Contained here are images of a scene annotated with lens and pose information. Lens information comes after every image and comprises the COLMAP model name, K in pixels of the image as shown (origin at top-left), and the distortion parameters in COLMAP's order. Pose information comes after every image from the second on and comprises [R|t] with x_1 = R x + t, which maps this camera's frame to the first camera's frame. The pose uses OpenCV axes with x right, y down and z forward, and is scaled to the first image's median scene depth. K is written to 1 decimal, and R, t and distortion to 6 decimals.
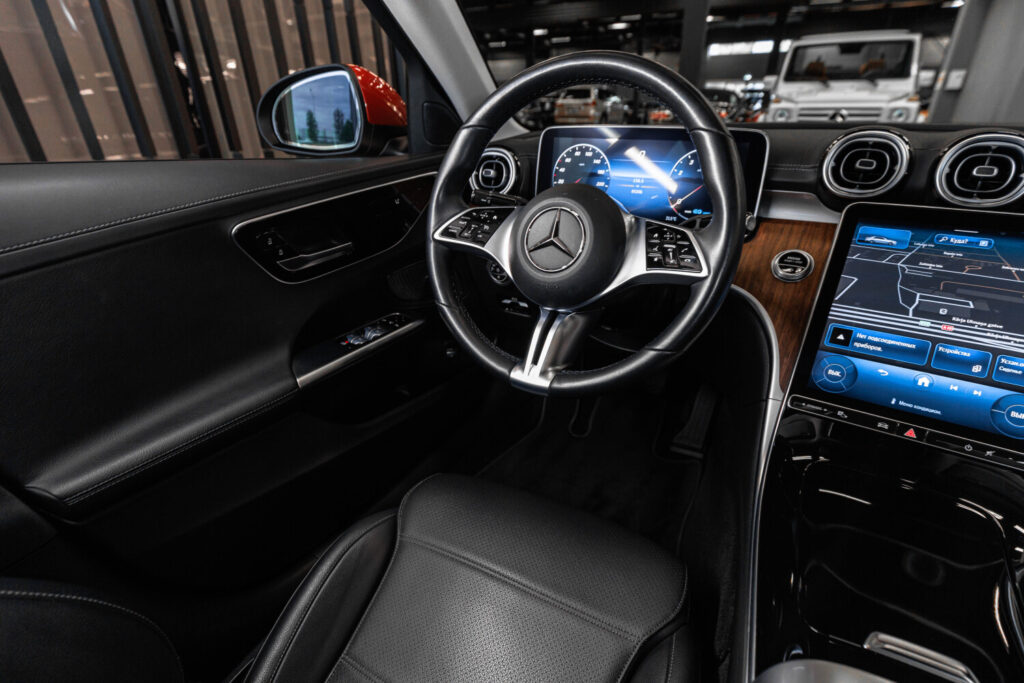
lens RADIAL K [[476.2, 0, 537.4], [0, 476.2, 367.6], [0, 0, 1]] dist [-0.000718, -0.000076]
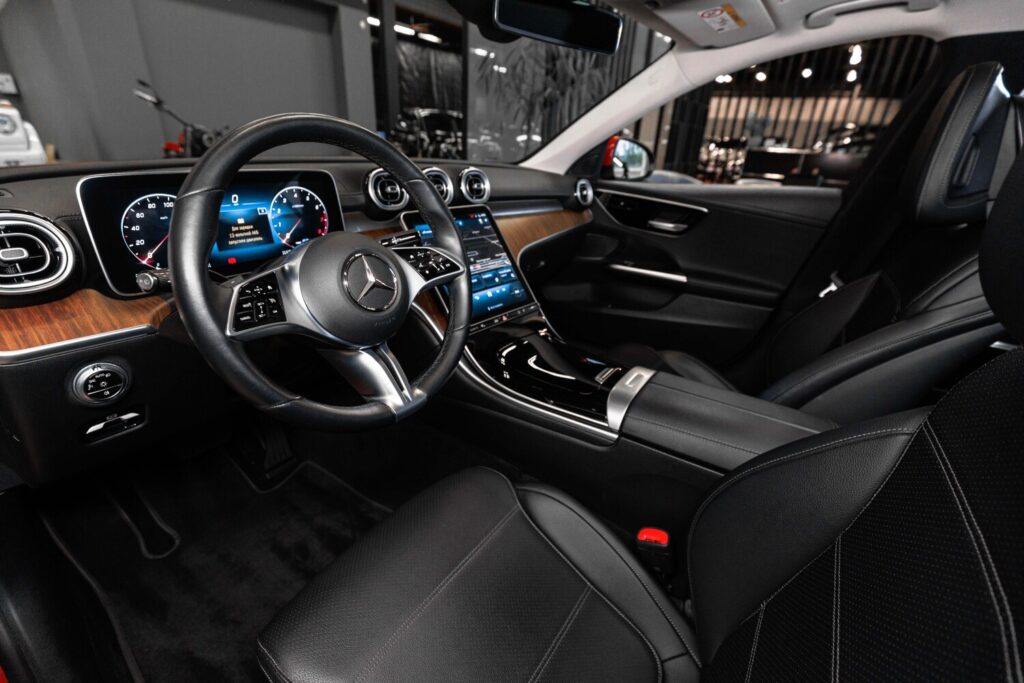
lens RADIAL K [[452.4, 0, 512.0], [0, 452.4, 341.5], [0, 0, 1]] dist [0.000430, -0.000249]
pose [[0.129035, -0.397259, 0.908590, -0.657002], [0.428152, 0.848765, 0.310298, -0.239868], [-0.894447, 0.348975, 0.279608, 0.329222]]
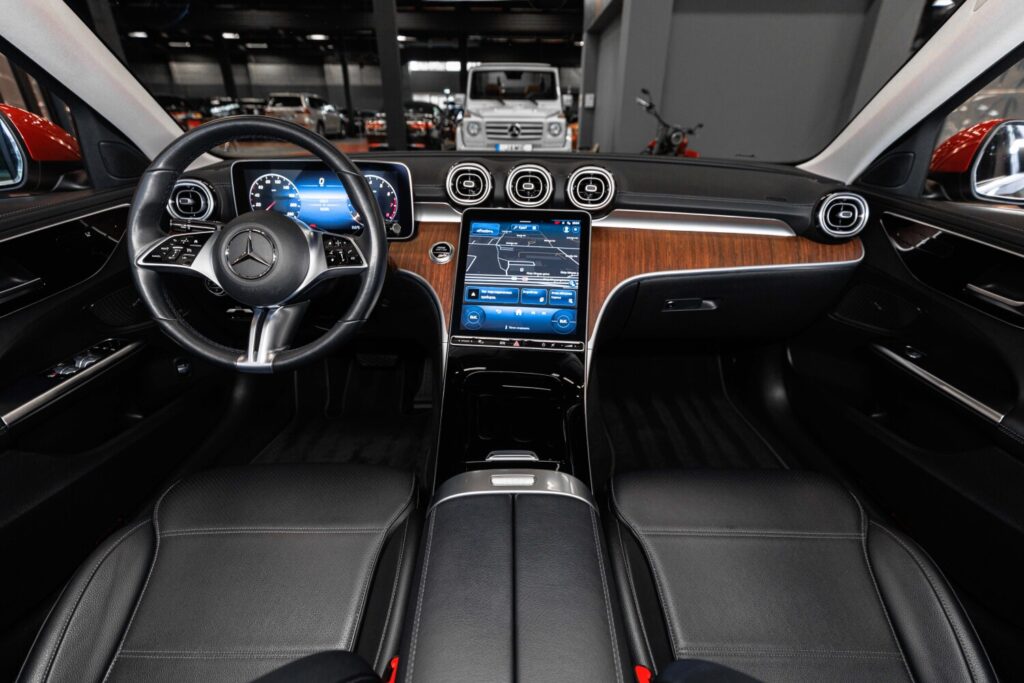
lens RADIAL K [[452.4, 0, 512.0], [0, 452.4, 341.5], [0, 0, 1]] dist [0.000430, -0.000249]
pose [[0.884602, -0.195369, 0.423451, 0.069579], [0.210998, 0.977433, 0.010180, 0.075770], [-0.415884, 0.080343, 0.905862, -0.294629]]
